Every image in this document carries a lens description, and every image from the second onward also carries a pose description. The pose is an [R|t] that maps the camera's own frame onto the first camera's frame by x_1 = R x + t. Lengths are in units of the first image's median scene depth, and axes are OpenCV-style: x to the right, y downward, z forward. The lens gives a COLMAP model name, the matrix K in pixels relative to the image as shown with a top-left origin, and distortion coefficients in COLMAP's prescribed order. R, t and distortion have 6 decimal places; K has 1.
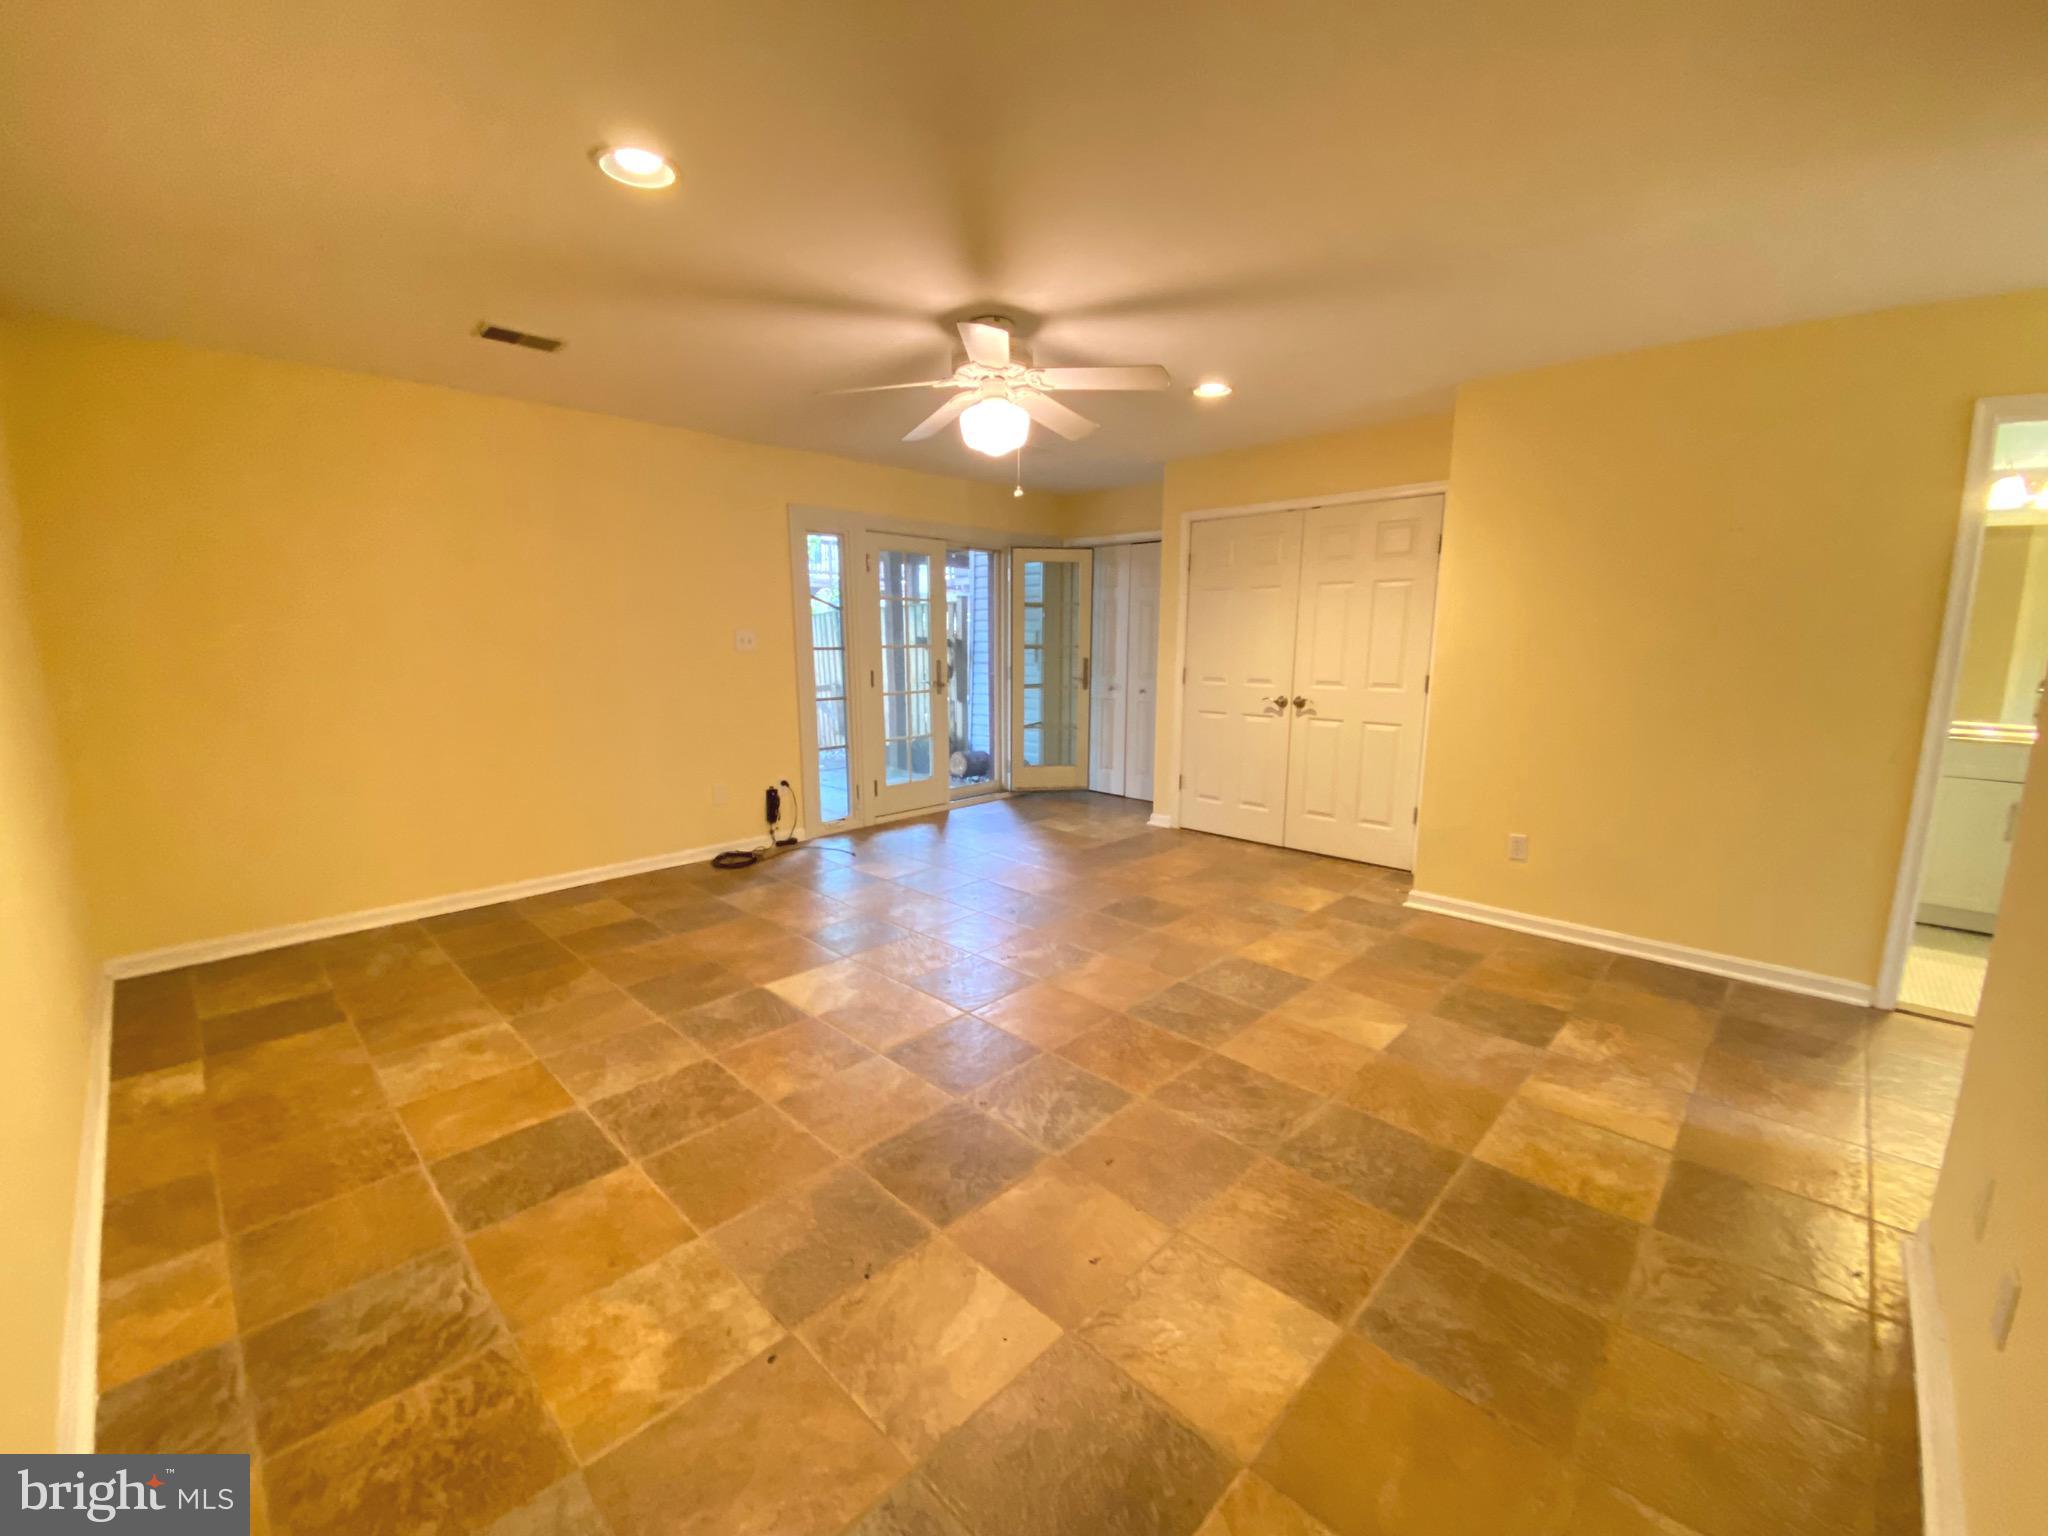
lens RADIAL K [[838.0, 0, 1024.0], [0, 838.0, 768.0], [0, 0, 1]] dist [0.031489, -0.026979]
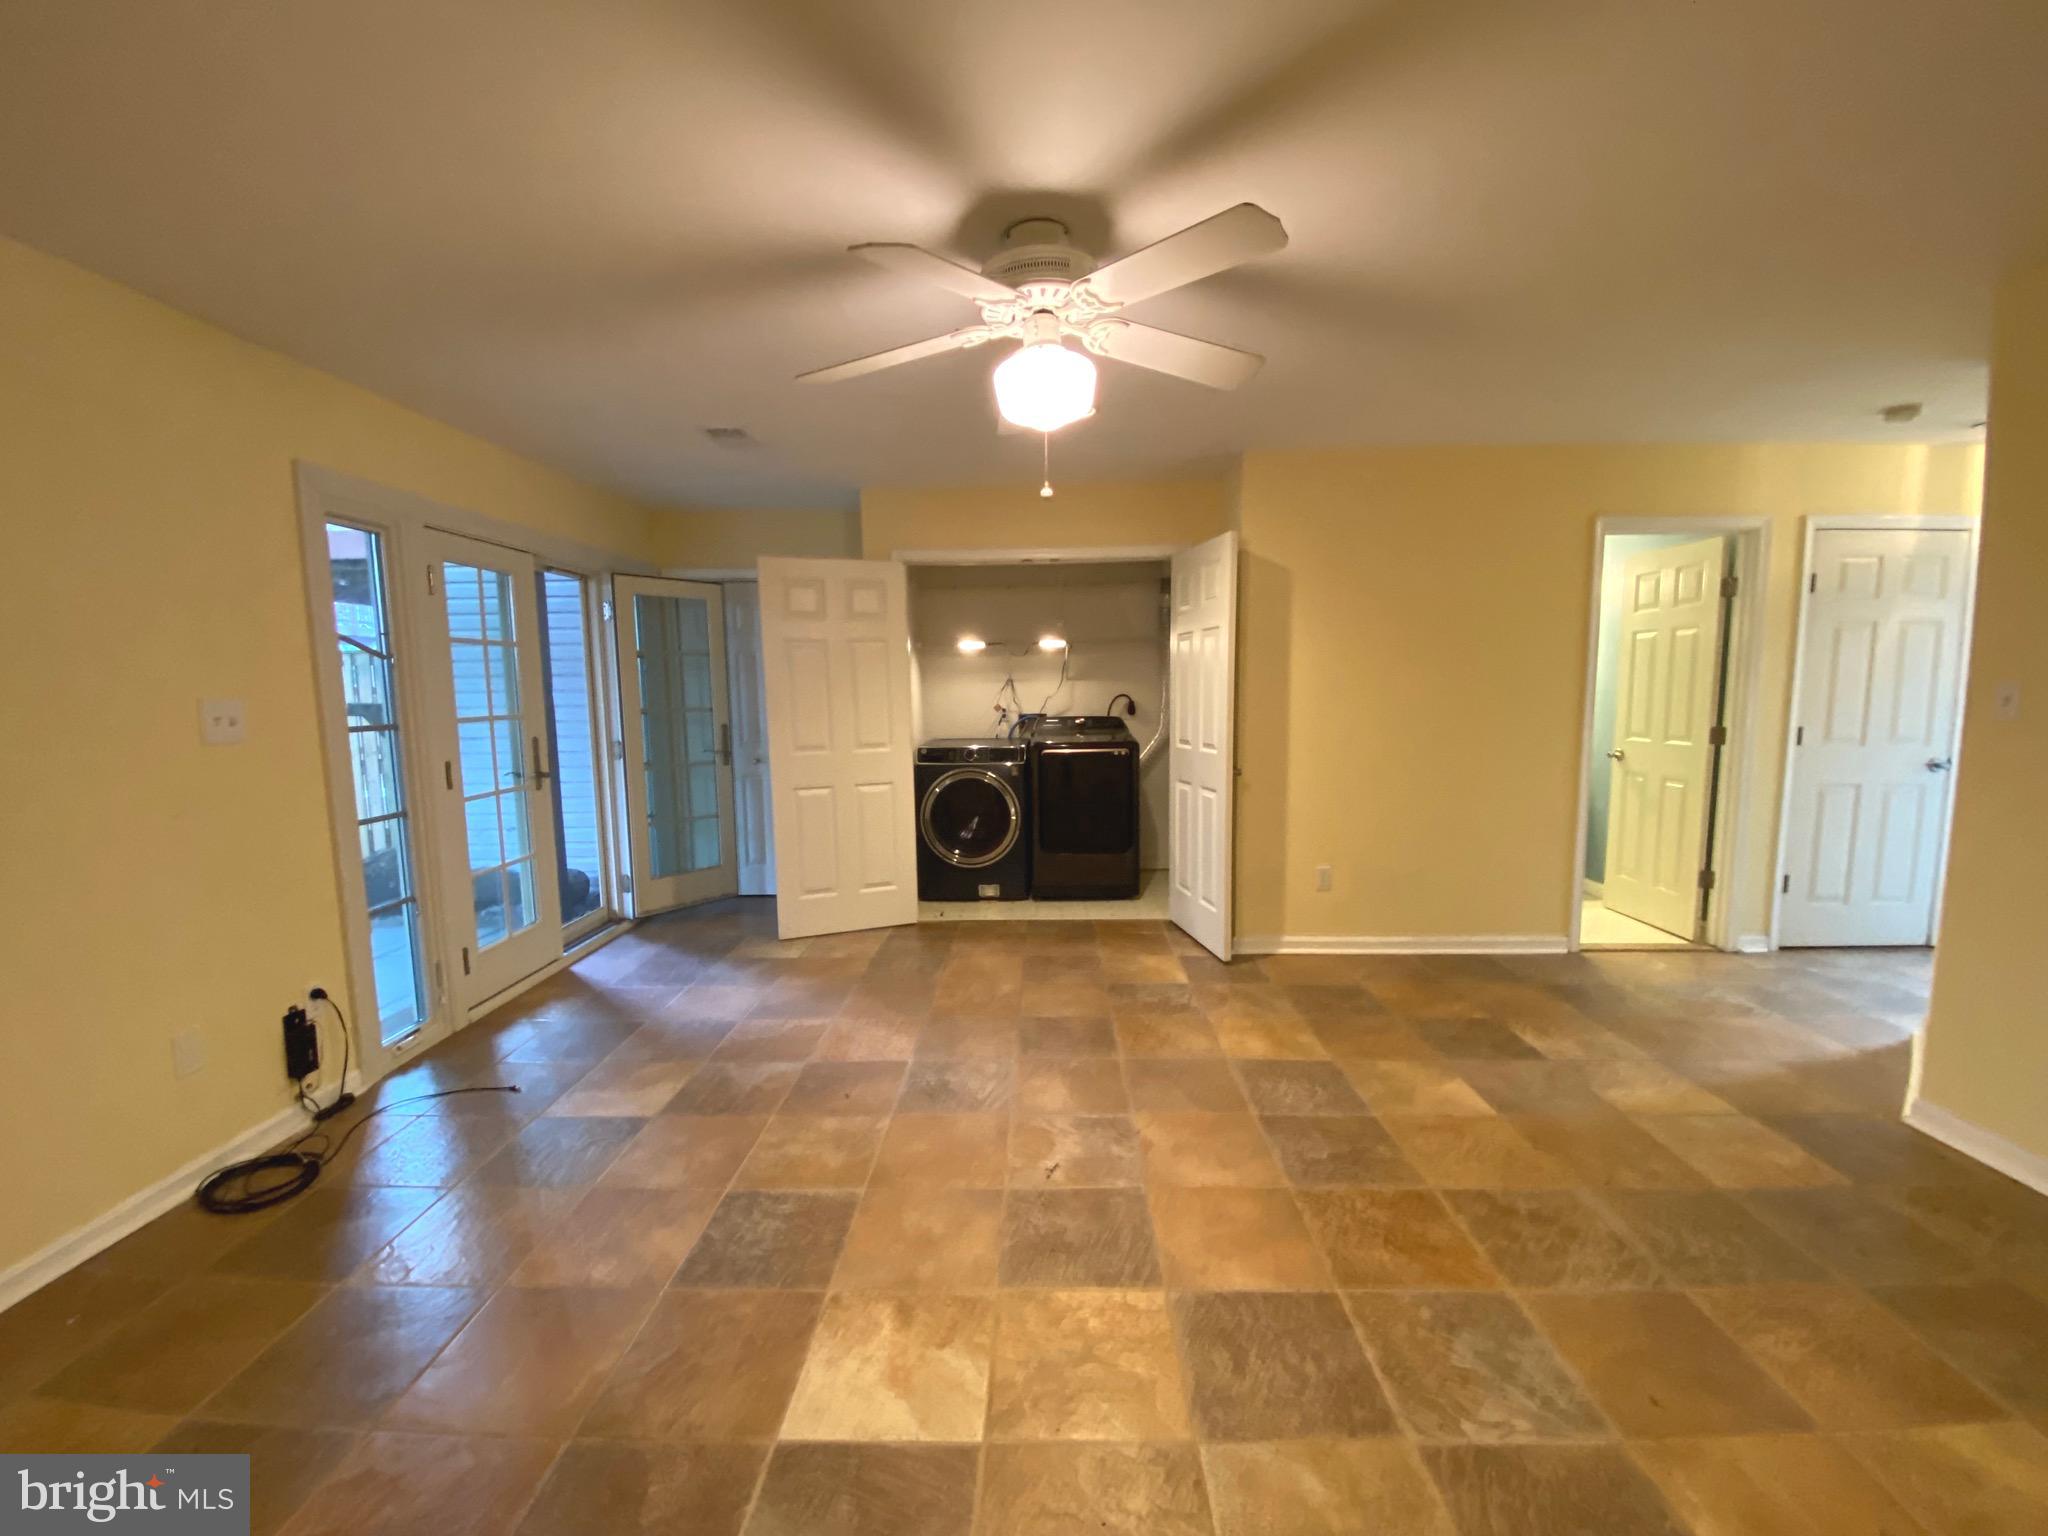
lens RADIAL K [[838.0, 0, 1024.0], [0, 838.0, 768.0], [0, 0, 1]] dist [0.031489, -0.026979]
pose [[0.732196, -0.081760, 0.676169, -0.515901], [0.124228, 0.992147, -0.014554, -0.097099], [-0.669669, 0.094656, 0.736603, 0.532932]]
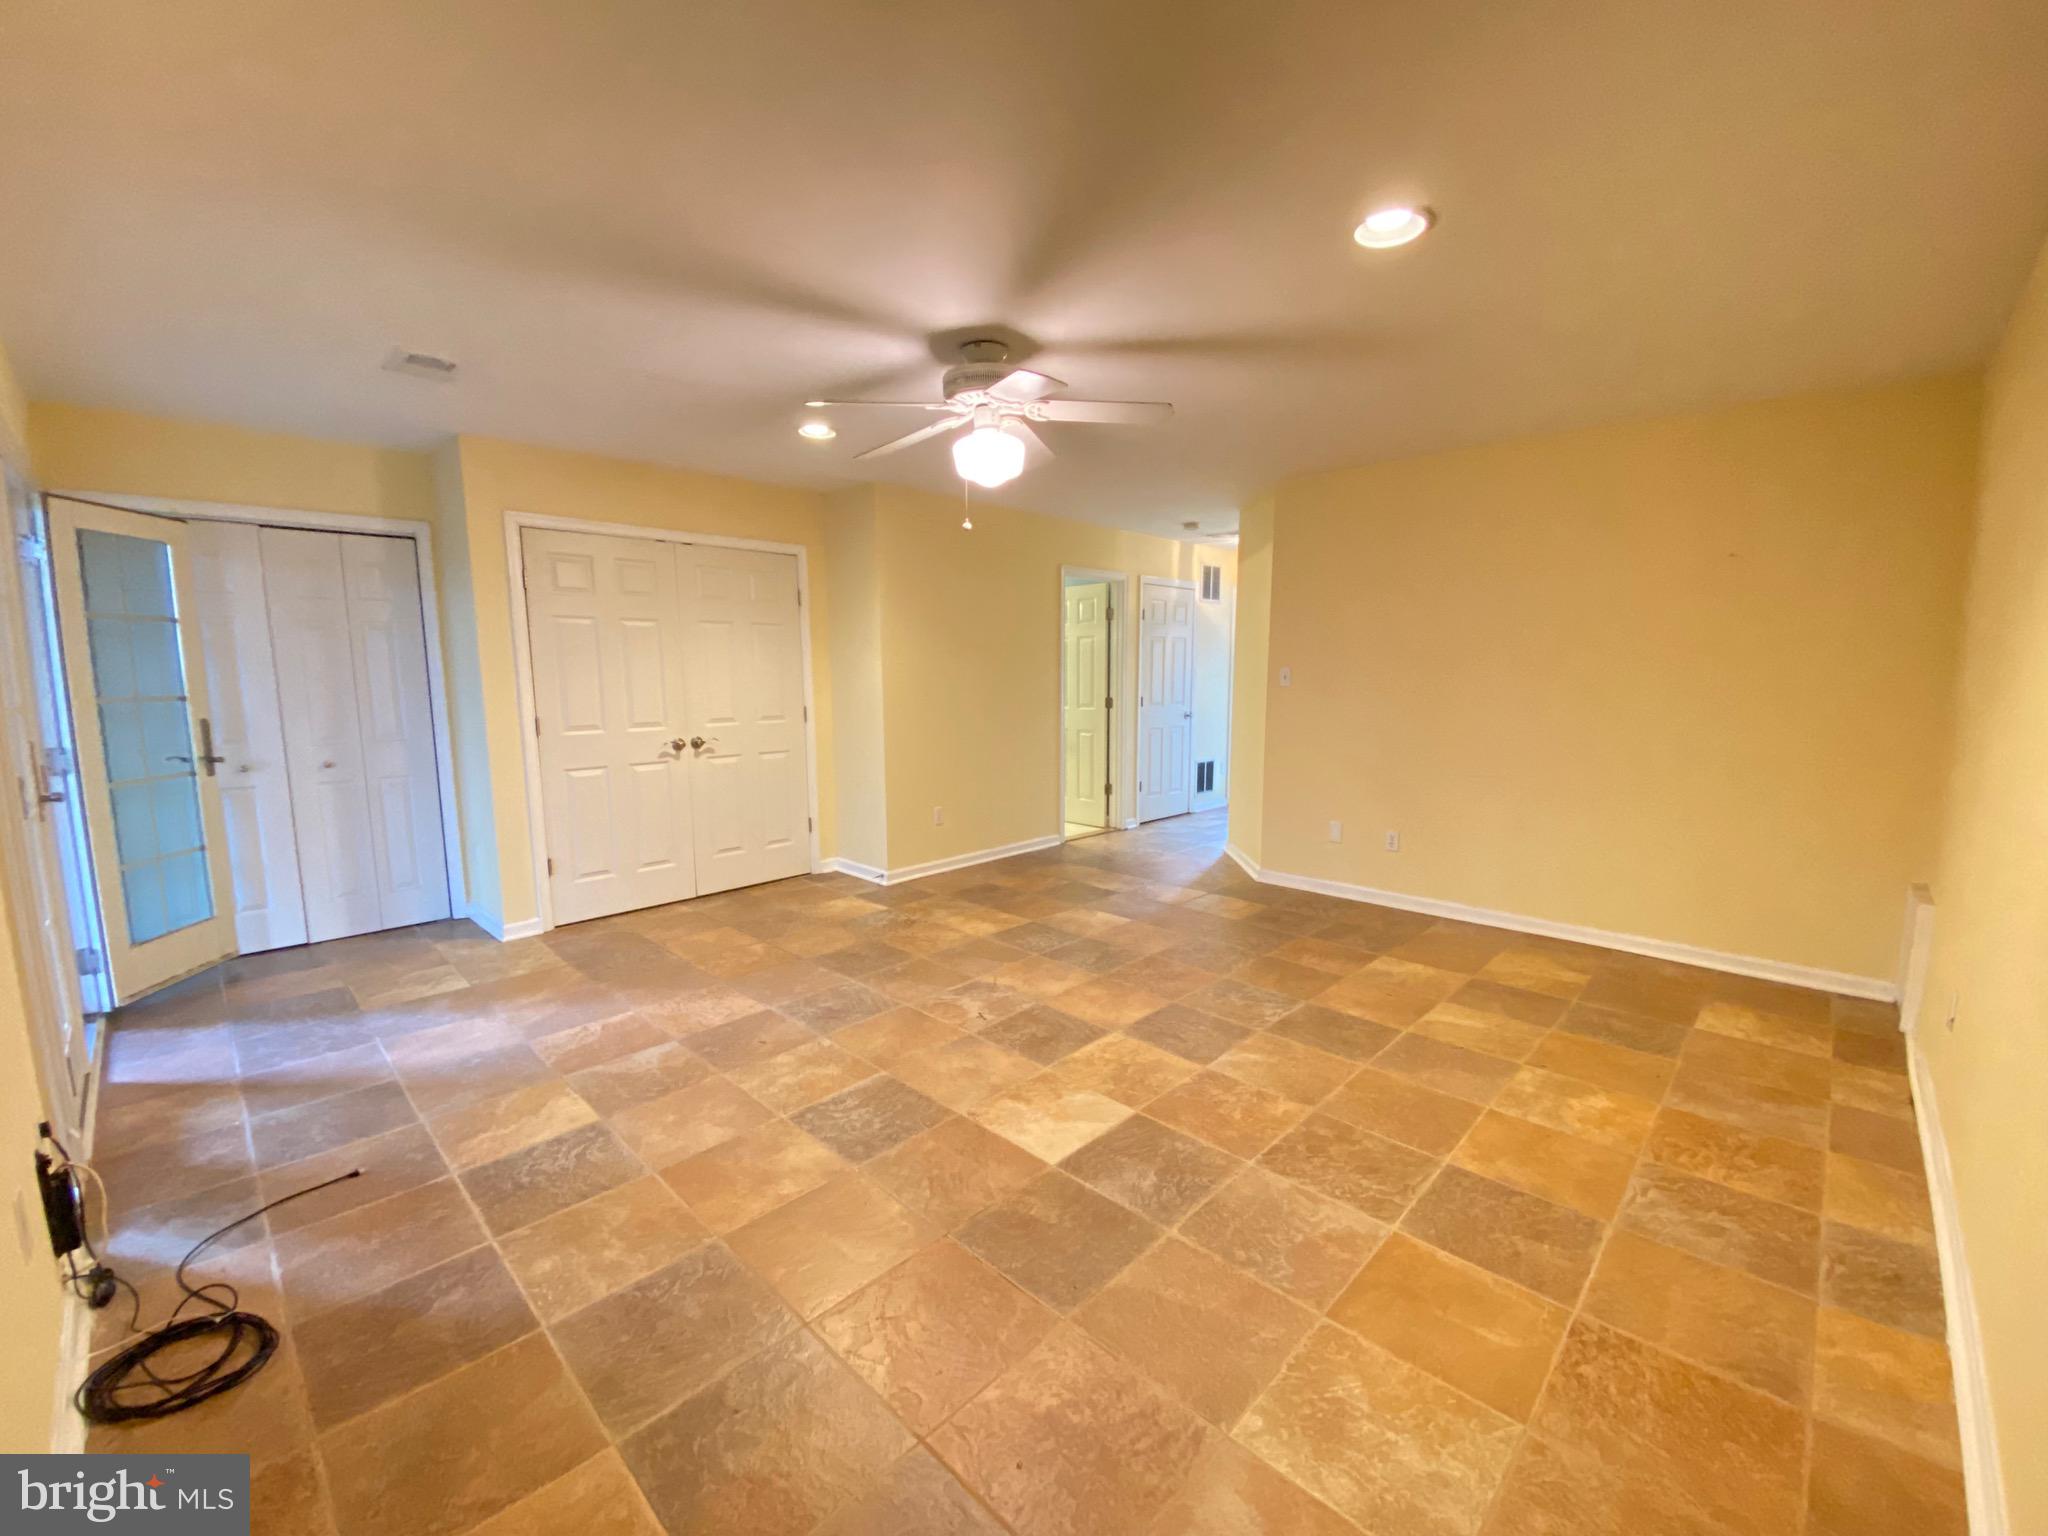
lens RADIAL K [[838.0, 0, 1024.0], [0, 838.0, 768.0], [0, 0, 1]] dist [0.031489, -0.026979]
pose [[-0.010617, -0.121072, 0.992587, -1.009876], [0.165993, 0.978657, 0.121148, -0.165230], [-0.986070, 0.166048, 0.009706, 0.993015]]
